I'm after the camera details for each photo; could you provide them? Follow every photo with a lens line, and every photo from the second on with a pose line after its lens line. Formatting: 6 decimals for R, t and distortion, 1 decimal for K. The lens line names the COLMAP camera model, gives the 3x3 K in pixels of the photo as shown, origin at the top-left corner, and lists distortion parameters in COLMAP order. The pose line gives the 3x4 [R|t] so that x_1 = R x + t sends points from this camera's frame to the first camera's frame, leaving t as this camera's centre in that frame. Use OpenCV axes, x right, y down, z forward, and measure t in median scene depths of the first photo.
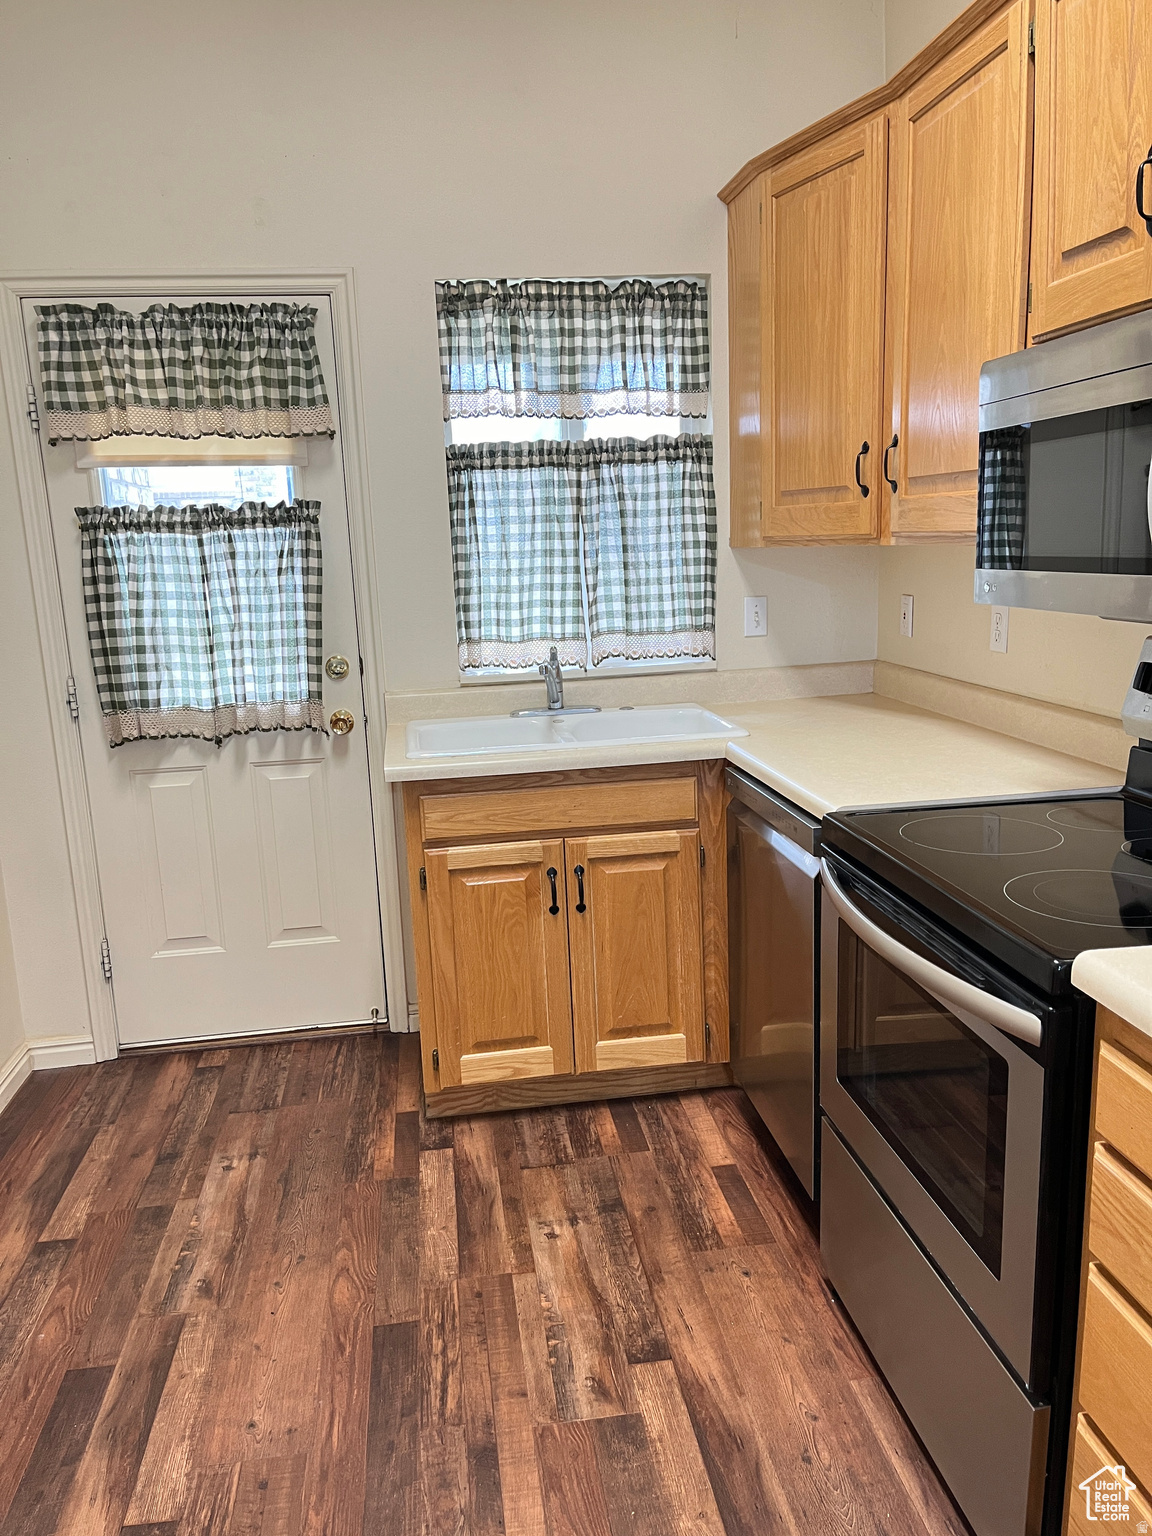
lens RADIAL K [[1157.7, 0, 576.2], [0, 1157.7, 770.2], [0, 0, 1]] dist [0.078503, -0.106767]
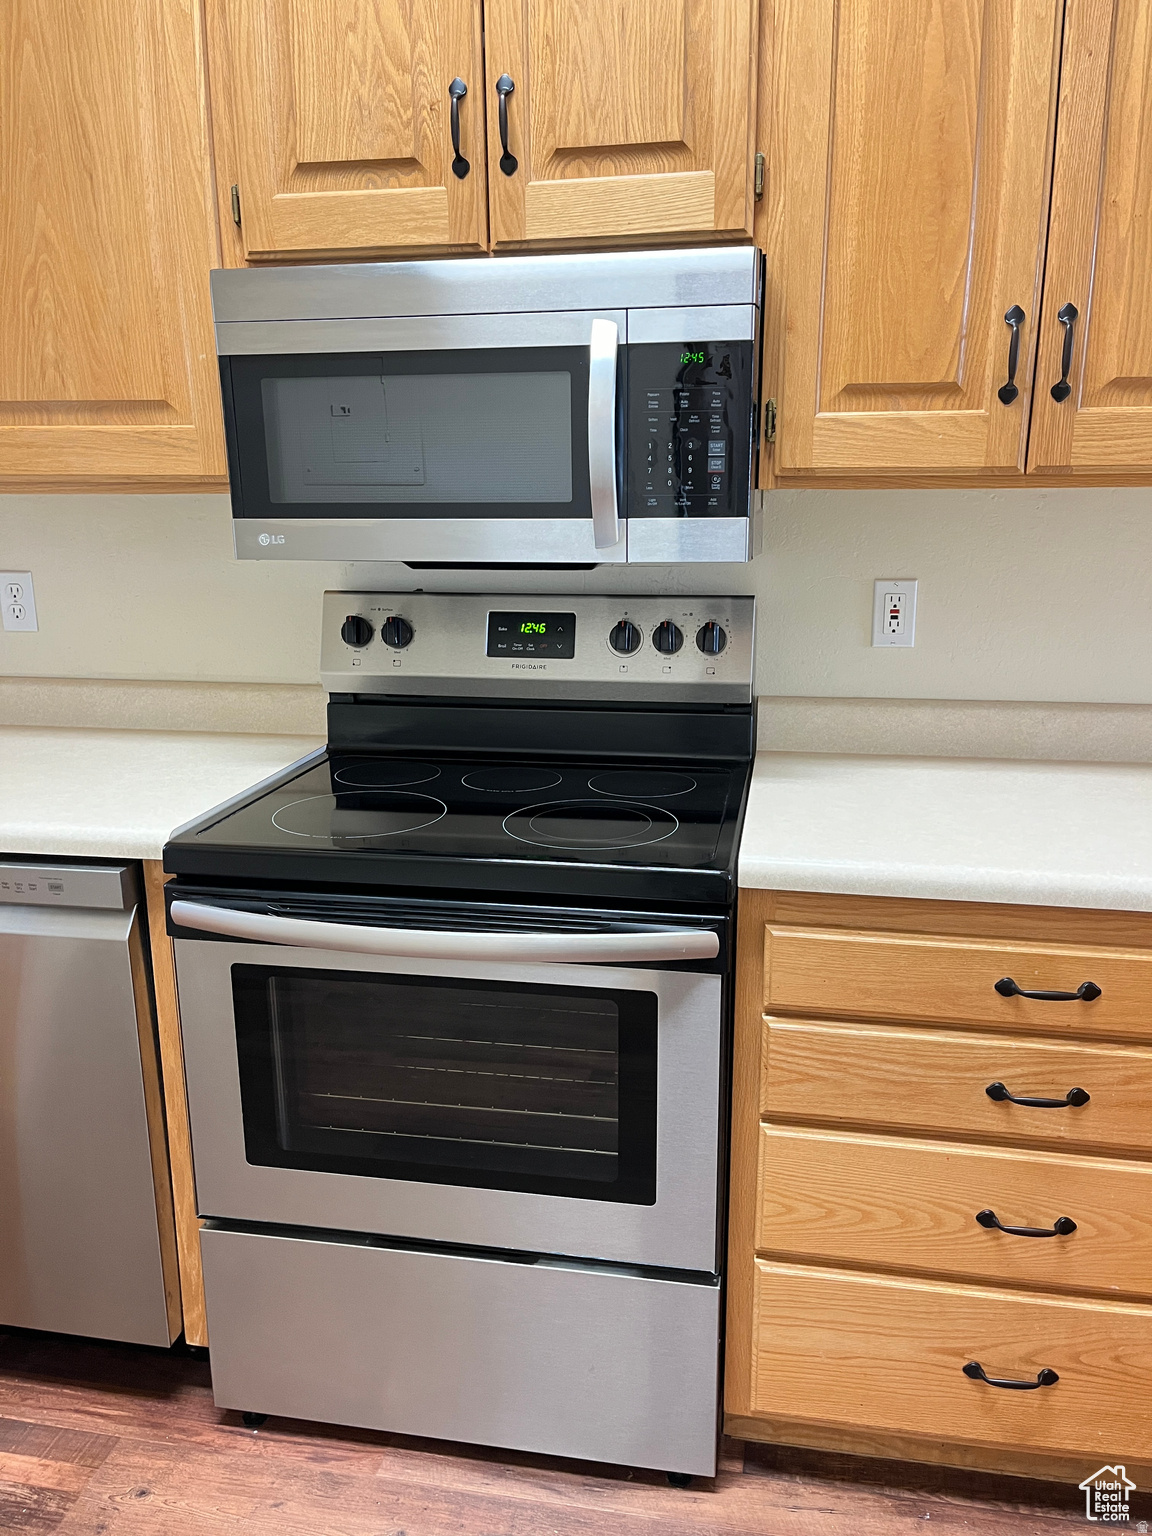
lens RADIAL K [[1157.7, 0, 576.2], [0, 1157.7, 770.2], [0, 0, 1]] dist [0.078503, -0.106767]
pose [[0.325358, -0.202468, 0.923660, -0.430015], [0.187179, 0.971269, 0.146970, -0.080425], [-0.926880, 0.125072, 0.353908, 0.531472]]
